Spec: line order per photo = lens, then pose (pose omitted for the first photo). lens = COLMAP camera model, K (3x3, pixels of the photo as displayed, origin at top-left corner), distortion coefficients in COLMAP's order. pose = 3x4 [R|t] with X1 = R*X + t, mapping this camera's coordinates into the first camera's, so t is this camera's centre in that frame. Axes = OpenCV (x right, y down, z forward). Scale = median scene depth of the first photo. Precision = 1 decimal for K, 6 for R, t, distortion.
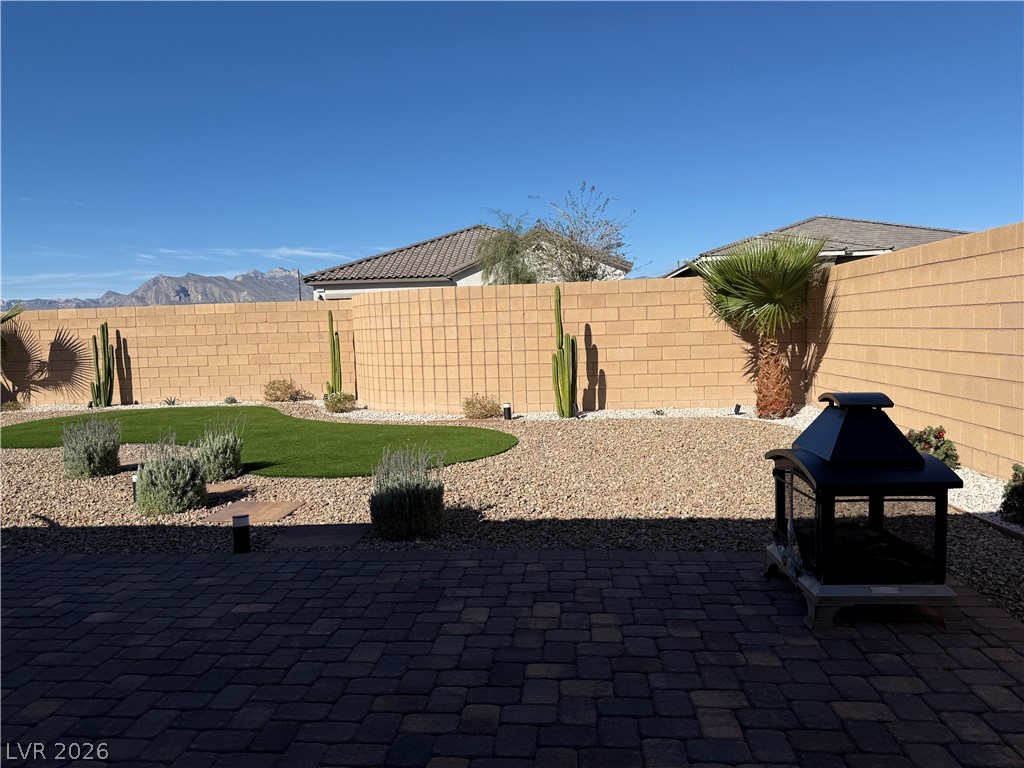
lens RADIAL K [[761.3, 0, 524.6], [0, 761.3, 393.9], [0, 0, 1]] dist [0.055483, -0.048890]
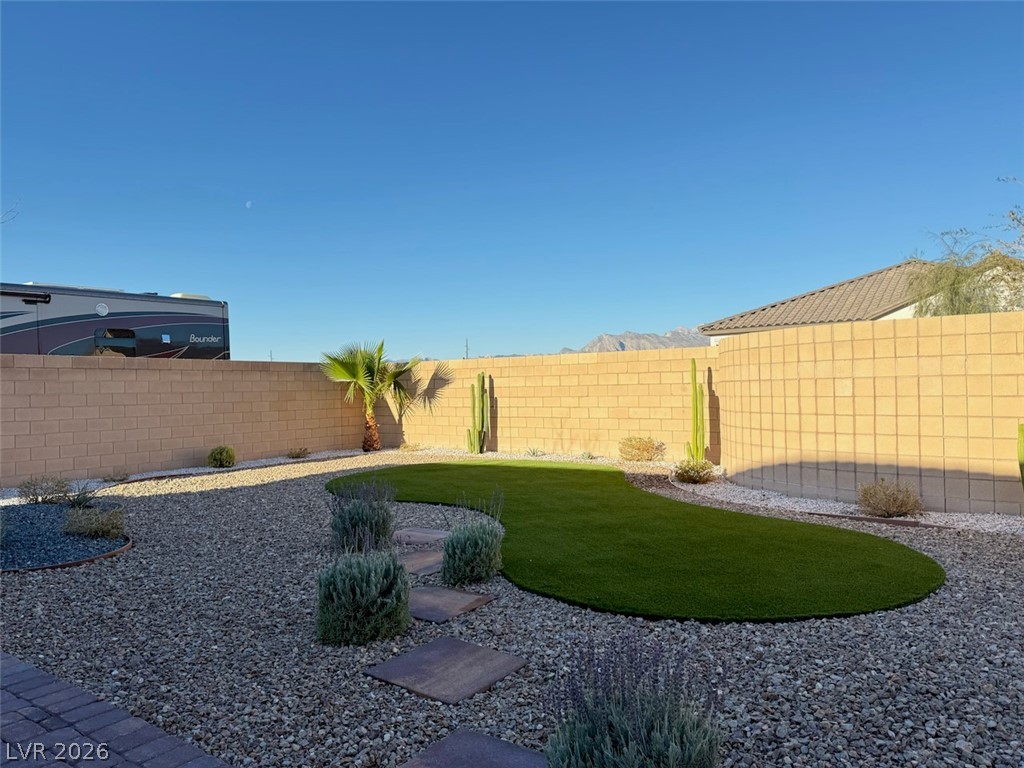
lens RADIAL K [[719.6, 0, 506.8], [0, 719.6, 385.6], [0, 0, 1]] dist [0.026314, -0.028753]
pose [[0.838449, 0.014533, -0.544787, 0.004997], [-0.056216, 0.996618, -0.059932, -0.018959], [0.542073, 0.080875, 0.836430, 0.213806]]
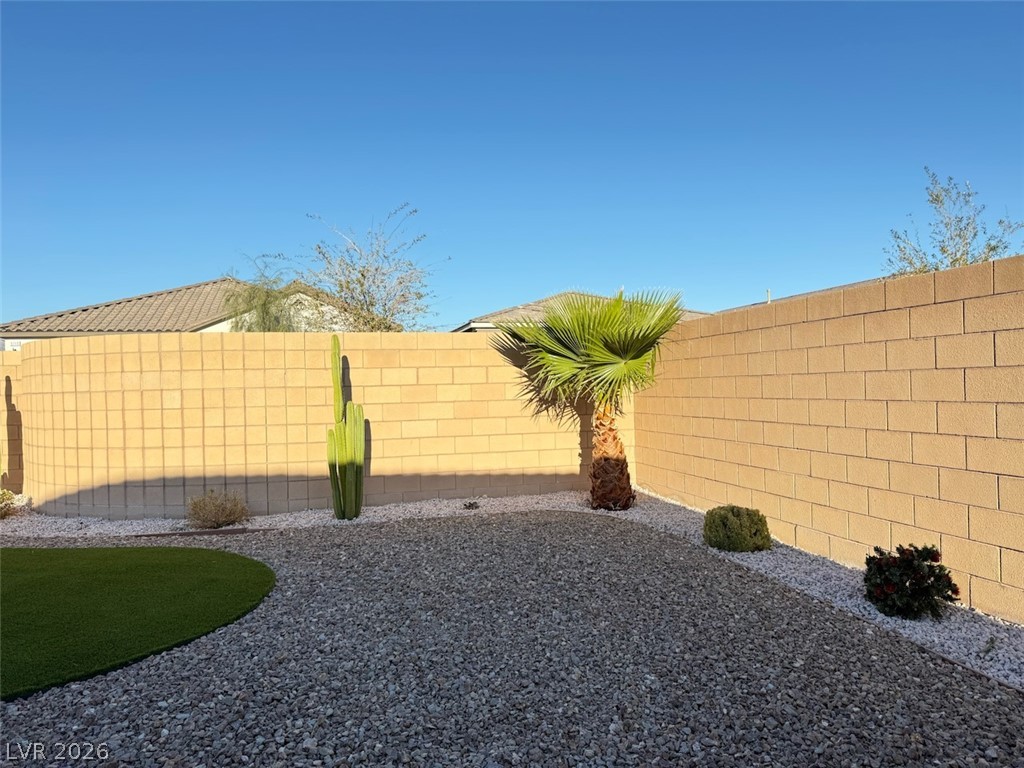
lens RADIAL K [[719.6, 0, 512.4], [0, 719.6, 387.1], [0, 0, 1]] dist [0.026314, -0.028753]
pose [[0.950856, 0.011189, 0.309432, -0.005649], [0.017860, 0.995701, -0.090889, -0.021040], [-0.309118, 0.091949, 0.946568, 0.230331]]
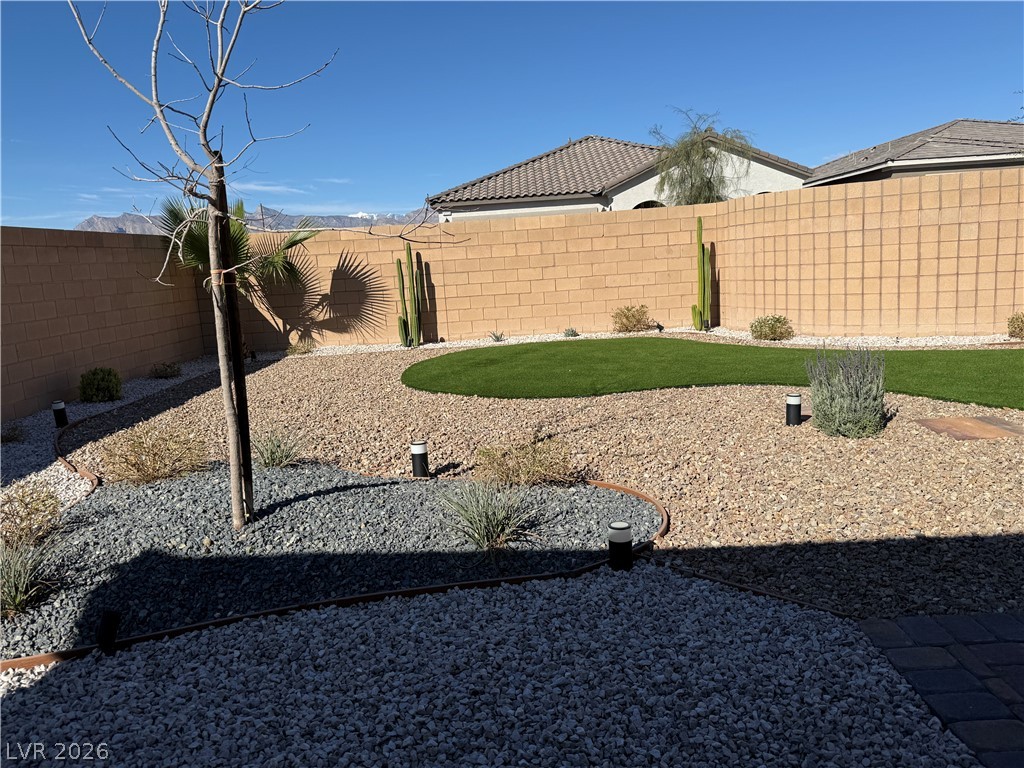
lens RADIAL K [[761.3, 0, 500.3], [0, 761.3, 404.0], [0, 0, 1]] dist [0.055483, -0.048890]
pose [[0.998804, -0.036985, 0.031974, -0.477062], [0.033659, 0.994524, 0.098938, 0.000921], [-0.035458, -0.097743, 0.994580, 0.166843]]
